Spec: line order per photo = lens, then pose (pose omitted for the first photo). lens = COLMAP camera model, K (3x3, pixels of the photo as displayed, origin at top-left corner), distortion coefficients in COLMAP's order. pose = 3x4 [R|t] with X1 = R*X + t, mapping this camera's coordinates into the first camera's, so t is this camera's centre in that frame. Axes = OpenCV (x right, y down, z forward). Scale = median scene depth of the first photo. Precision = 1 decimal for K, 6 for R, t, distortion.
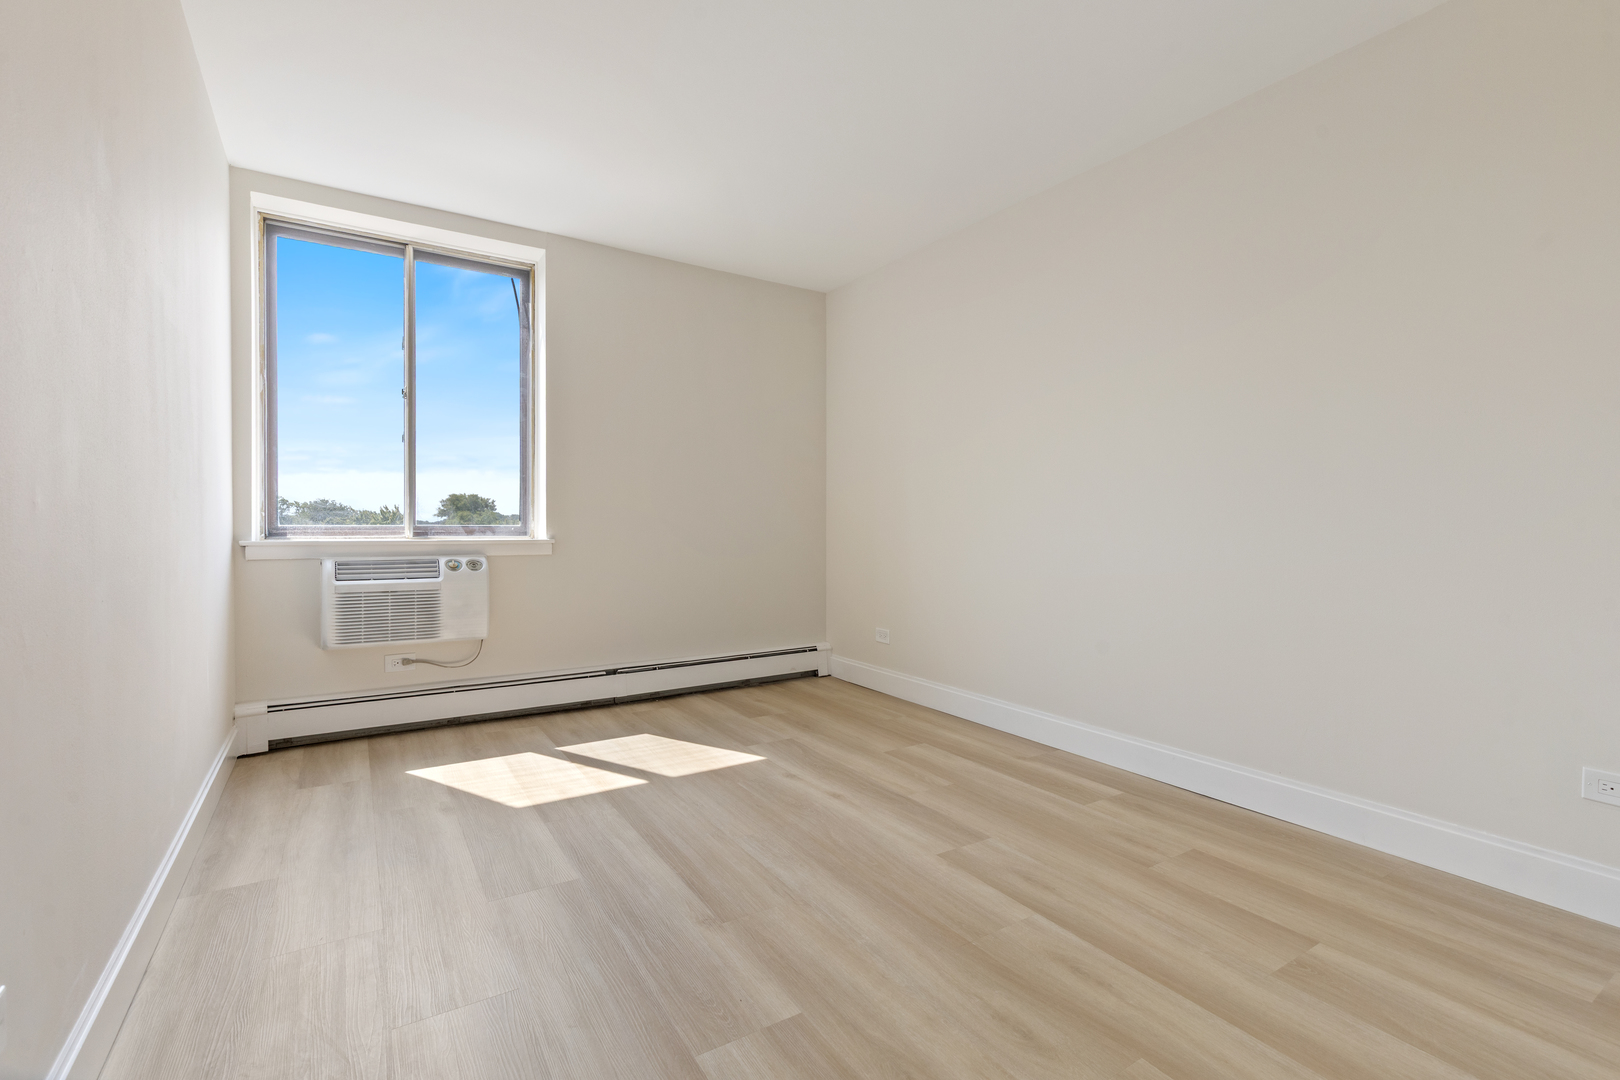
lens RADIAL K [[735.5, 0, 810.4], [0, 735.5, 532.1], [0, 0, 1]] dist [0.000825, 0.000228]
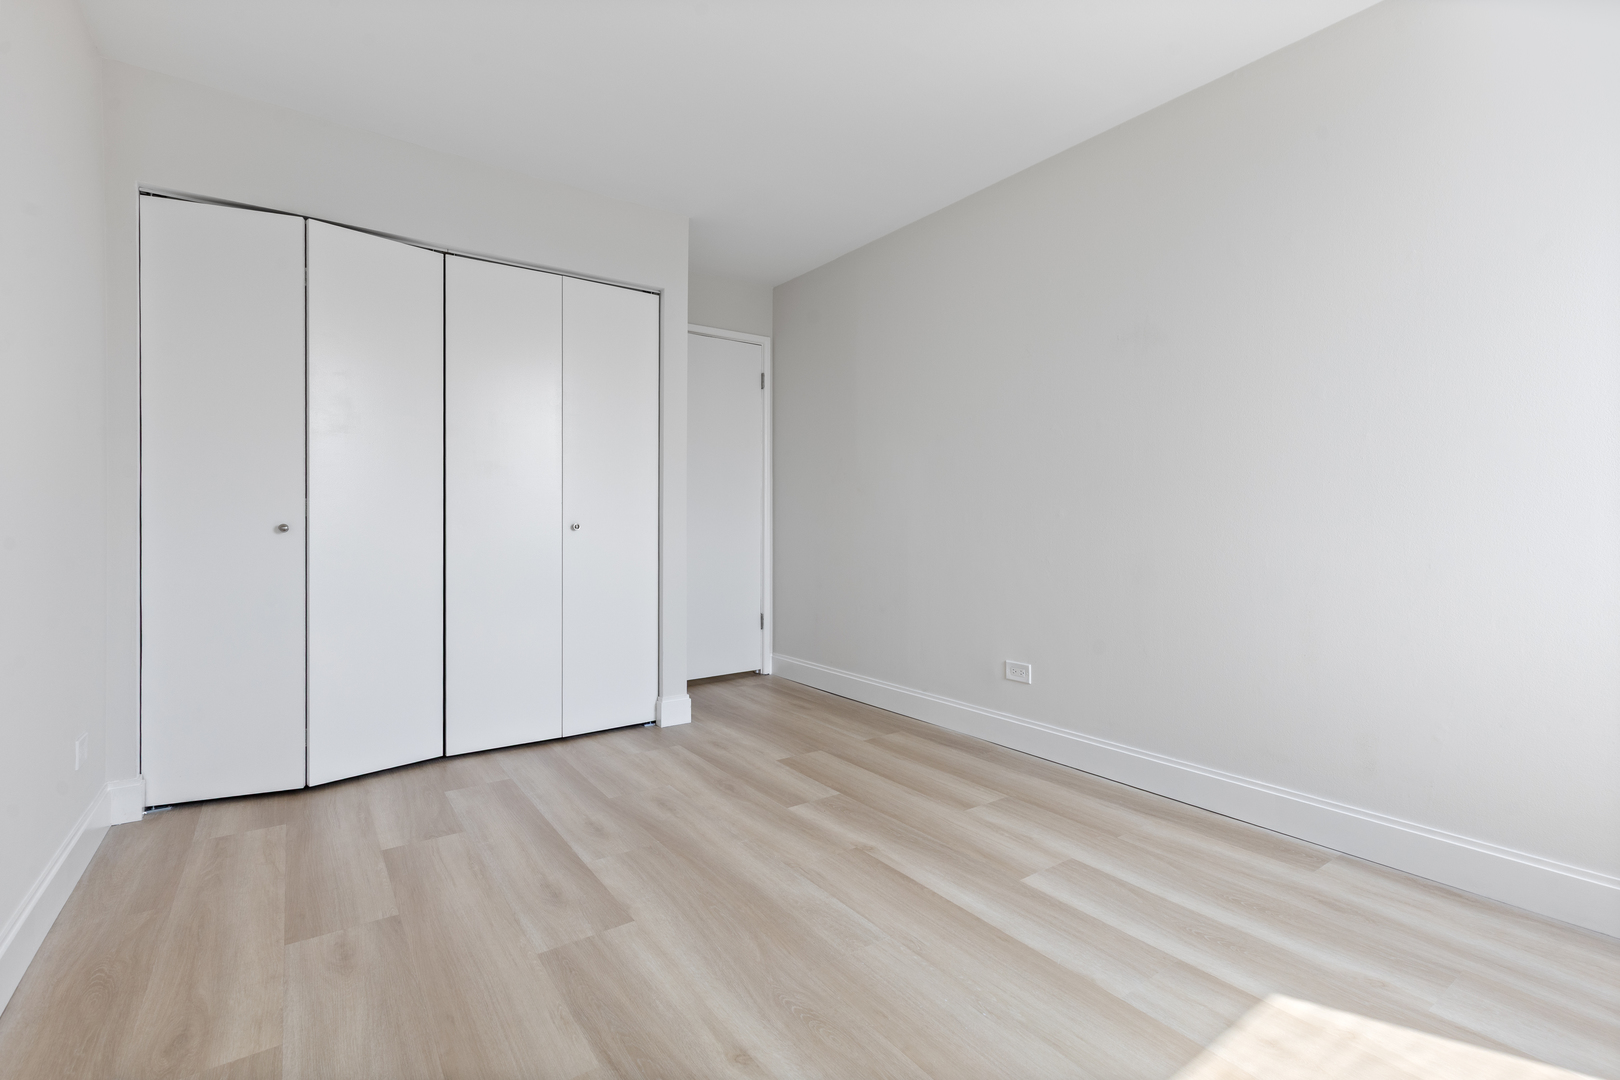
lens RADIAL K [[735.5, 0, 810.5], [0, 735.5, 531.9], [0, 0, 1]] dist [0.000825, 0.000228]
pose [[-0.998437, -0.002360, -0.055834, 0.022423], [-0.003733, 0.999693, 0.024500, -0.021703], [0.055759, 0.024670, -0.998139, 1.969172]]
